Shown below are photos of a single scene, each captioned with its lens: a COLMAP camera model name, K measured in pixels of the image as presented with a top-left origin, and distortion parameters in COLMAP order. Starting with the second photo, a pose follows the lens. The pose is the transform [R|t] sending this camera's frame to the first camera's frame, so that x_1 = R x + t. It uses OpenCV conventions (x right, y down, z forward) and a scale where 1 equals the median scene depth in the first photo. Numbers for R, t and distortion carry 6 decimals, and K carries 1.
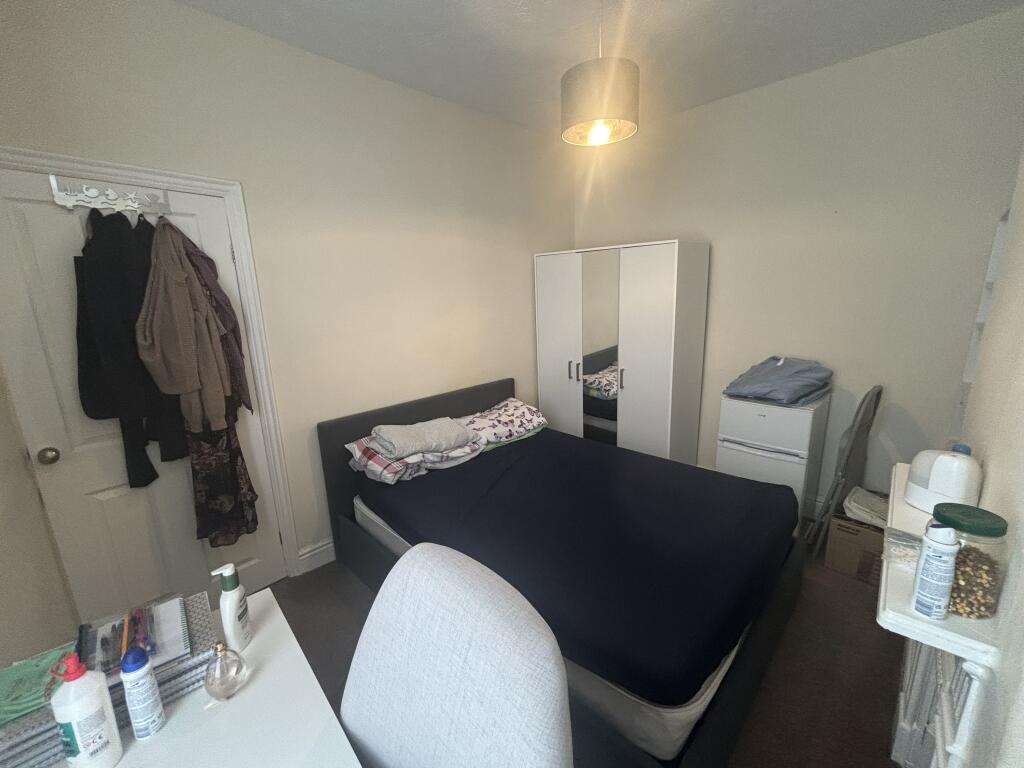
lens RADIAL K [[411.5, 0, 512.7], [0, 411.5, 383.3], [0, 0, 1]] dist [-0.000458, -0.000006]
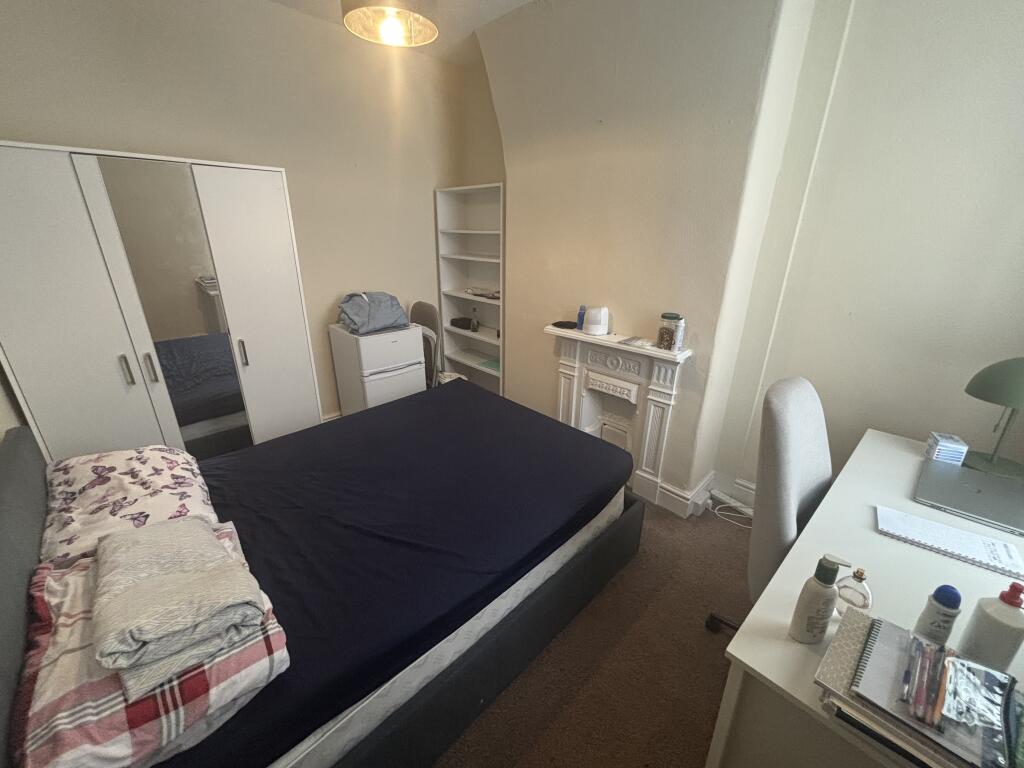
lens RADIAL K [[411.5, 0, 510.1], [0, 411.5, 383.0], [0, 0, 1]] dist [-0.000458, -0.000006]
pose [[0.053545, -0.343052, 0.937789, -0.449853], [0.209276, 0.922135, 0.325377, -0.108303], [-0.976389, 0.178835, 0.121168, 0.480426]]
